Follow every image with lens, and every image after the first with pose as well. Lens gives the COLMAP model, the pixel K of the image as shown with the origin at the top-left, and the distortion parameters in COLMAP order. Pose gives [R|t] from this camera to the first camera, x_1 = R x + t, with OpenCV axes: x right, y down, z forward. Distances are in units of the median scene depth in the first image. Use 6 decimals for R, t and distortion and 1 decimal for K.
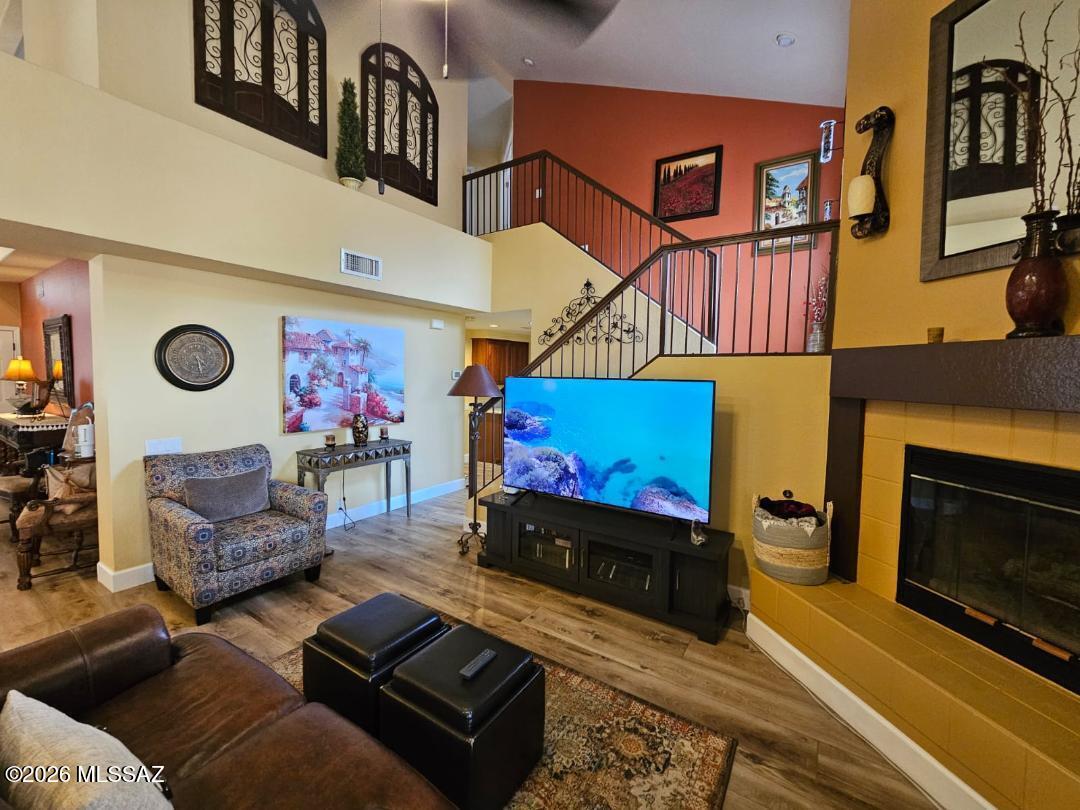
lens RADIAL K [[445.2, 0, 540.1], [0, 445.2, 396.6], [0, 0, 1]] dist [-0.001490, 0.000892]
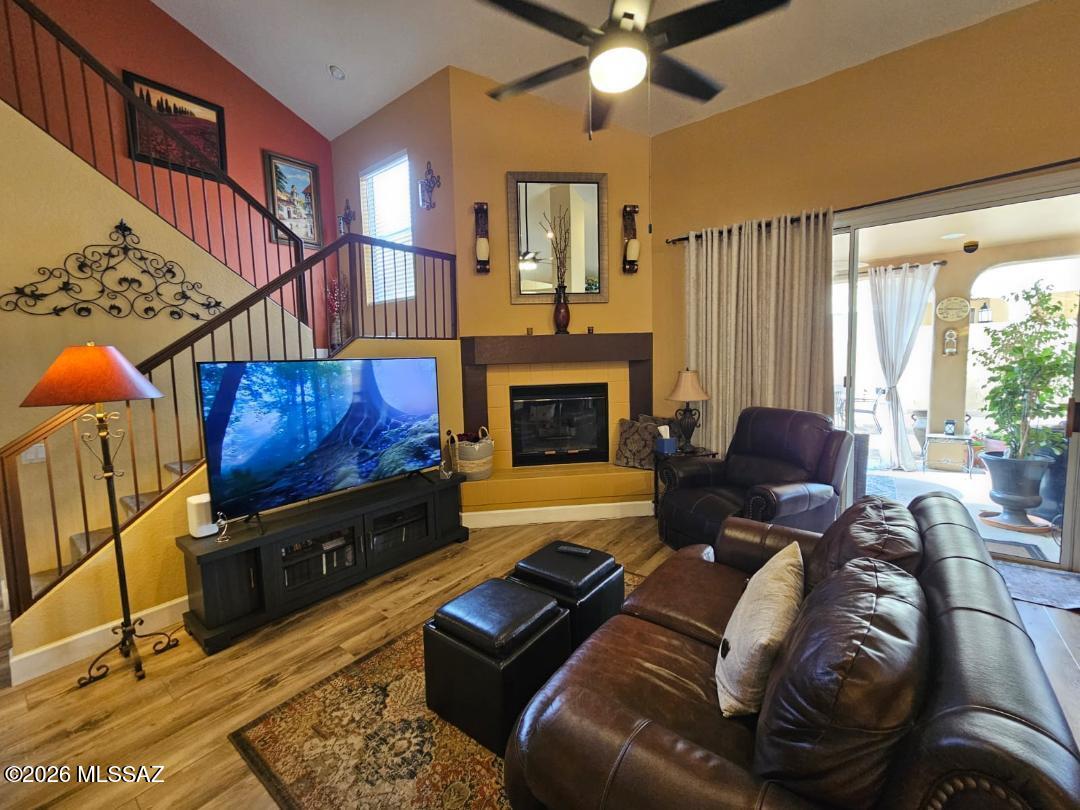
lens RADIAL K [[445.2, 0, 536.3], [0, 445.2, 398.8], [0, 0, 1]] dist [-0.001490, 0.000892]
pose [[0.081951, -0.109271, 0.990628, -0.802507], [0.082166, 0.991328, 0.102551, -0.021229], [-0.993244, 0.072992, 0.090219, 0.507533]]
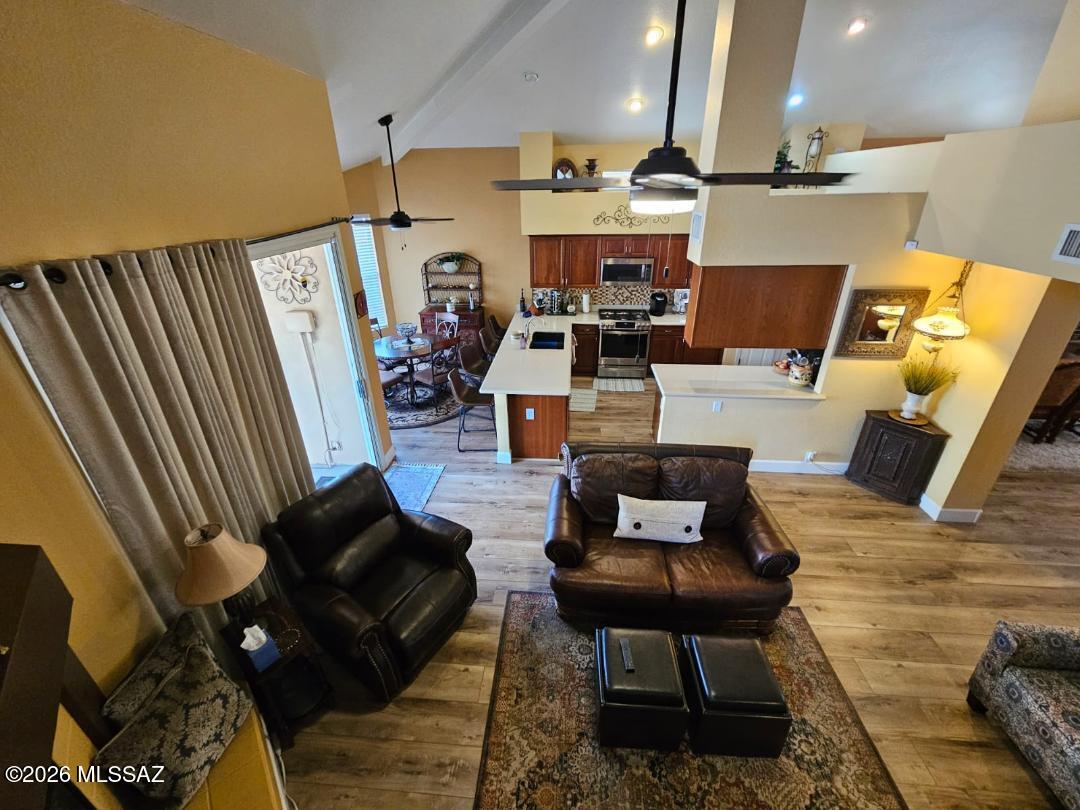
lens RADIAL K [[445.2, 0, 535.7], [0, 445.2, 394.6], [0, 0, 1]] dist [-0.001490, 0.000892]
pose [[-0.876684, 0.202477, -0.436382, 0.322458], [-0.024741, 0.886934, 0.461232, -0.454420], [0.480431, 0.415151, -0.772551, 0.875391]]
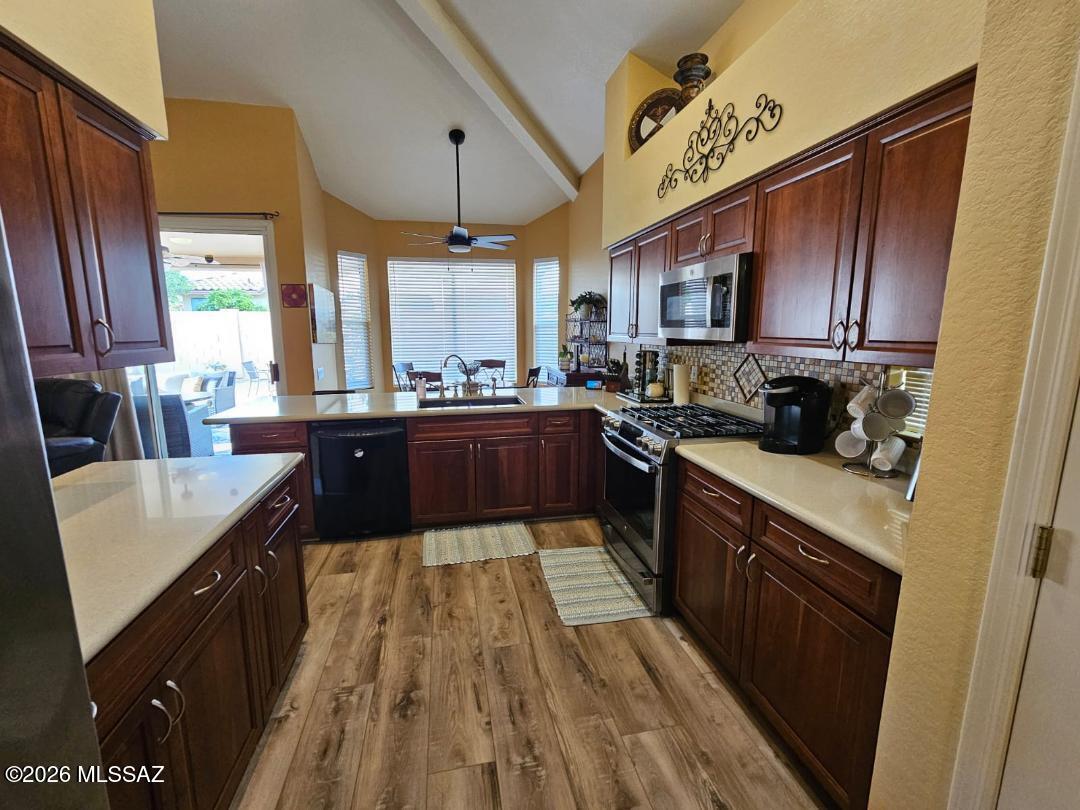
lens RADIAL K [[445.2, 0, 537.4], [0, 445.2, 397.8], [0, 0, 1]] dist [-0.001490, 0.000892]
pose [[-0.711810, -0.122011, 0.691694, -1.498407], [0.026865, 0.979346, 0.200397, 0.005155], [-0.701858, 0.161227, -0.693830, -0.058237]]
